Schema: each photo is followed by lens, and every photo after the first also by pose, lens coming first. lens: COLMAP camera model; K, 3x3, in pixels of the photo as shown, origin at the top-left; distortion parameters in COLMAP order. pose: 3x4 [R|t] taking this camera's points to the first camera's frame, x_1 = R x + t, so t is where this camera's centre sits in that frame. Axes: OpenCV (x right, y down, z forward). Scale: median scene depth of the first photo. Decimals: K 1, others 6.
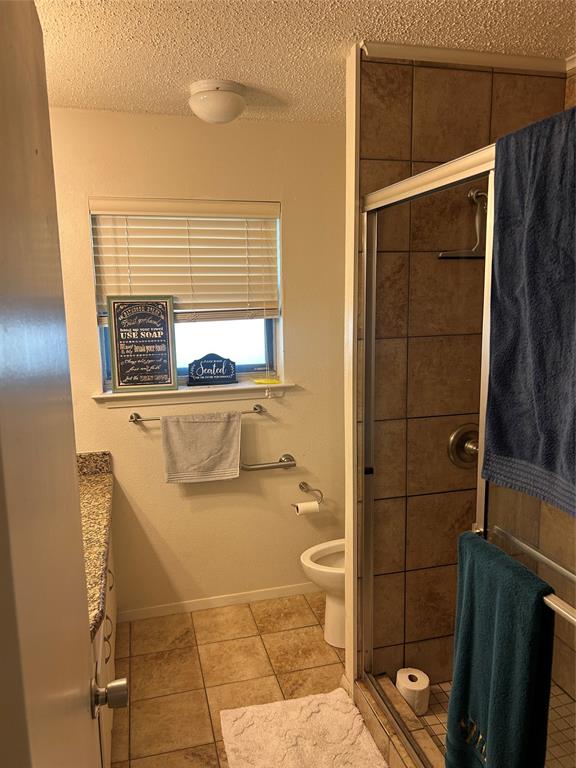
lens RADIAL K [[579.5, 0, 288.0], [0, 579.5, 384.0], [0, 0, 1]] dist [0.044227, -0.048657]
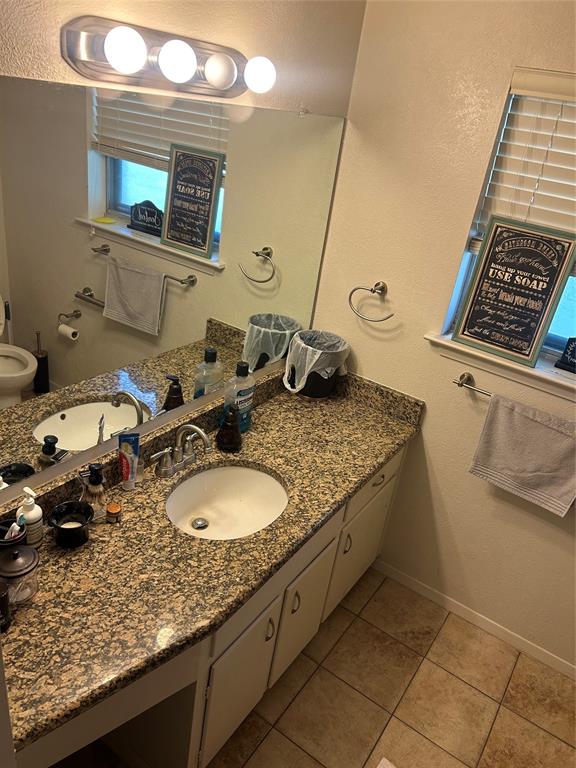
lens RADIAL K [[579.5, 0, 288.0], [0, 579.5, 384.0], [0, 0, 1]] dist [0.044227, -0.048657]
pose [[0.647753, 0.431204, -0.628075, 0.074160], [-0.269914, 0.900825, 0.340089, -0.136909], [0.712434, -0.050768, 0.699901, 0.286946]]
